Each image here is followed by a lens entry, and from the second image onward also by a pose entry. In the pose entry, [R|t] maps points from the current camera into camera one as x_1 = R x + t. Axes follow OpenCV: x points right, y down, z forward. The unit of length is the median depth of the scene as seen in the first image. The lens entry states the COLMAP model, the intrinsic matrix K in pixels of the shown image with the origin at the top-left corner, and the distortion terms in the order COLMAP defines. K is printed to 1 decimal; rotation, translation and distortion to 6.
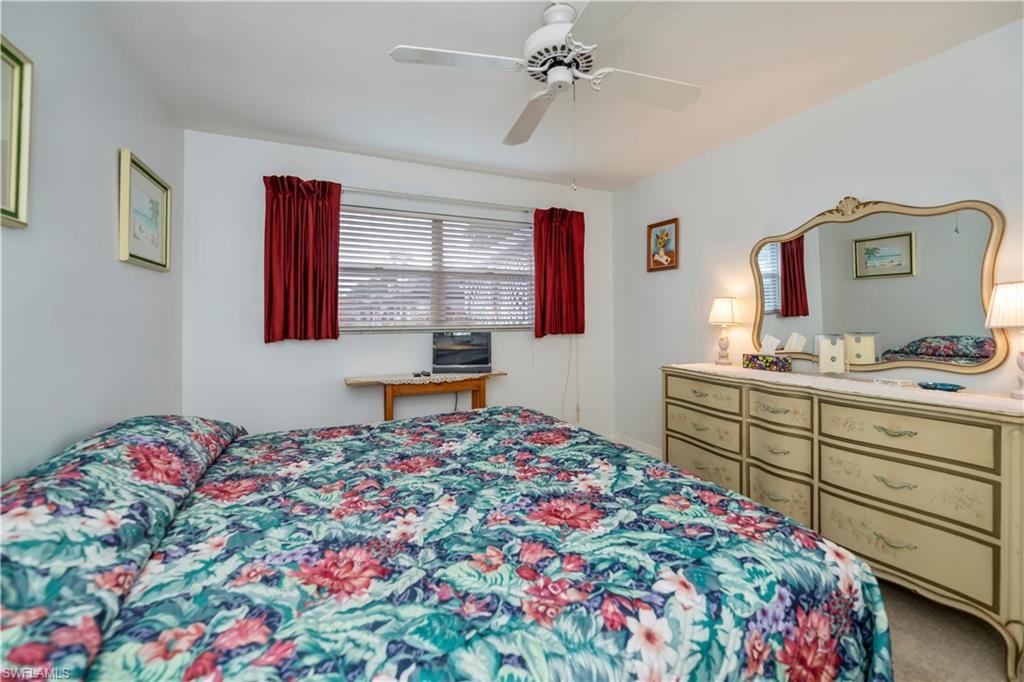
lens RADIAL K [[413.9, 0, 515.7], [0, 413.9, 337.3], [0, 0, 1]] dist [-0.003092, -0.000682]
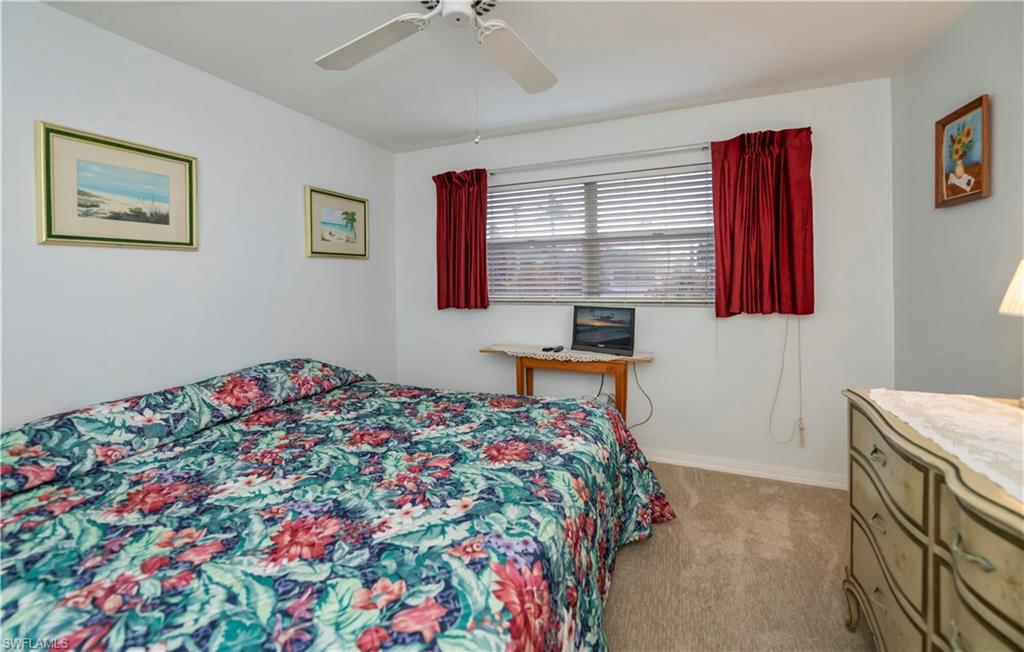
lens RADIAL K [[418.4, 0, 513.3], [0, 418.4, 292.7], [0, 0, 1]] dist [0.001680, -0.002944]
pose [[0.682627, 0.020998, -0.730465, 0.421085], [-0.025155, 0.999670, 0.005230, -0.044383], [0.730334, 0.014805, 0.682930, 0.277216]]
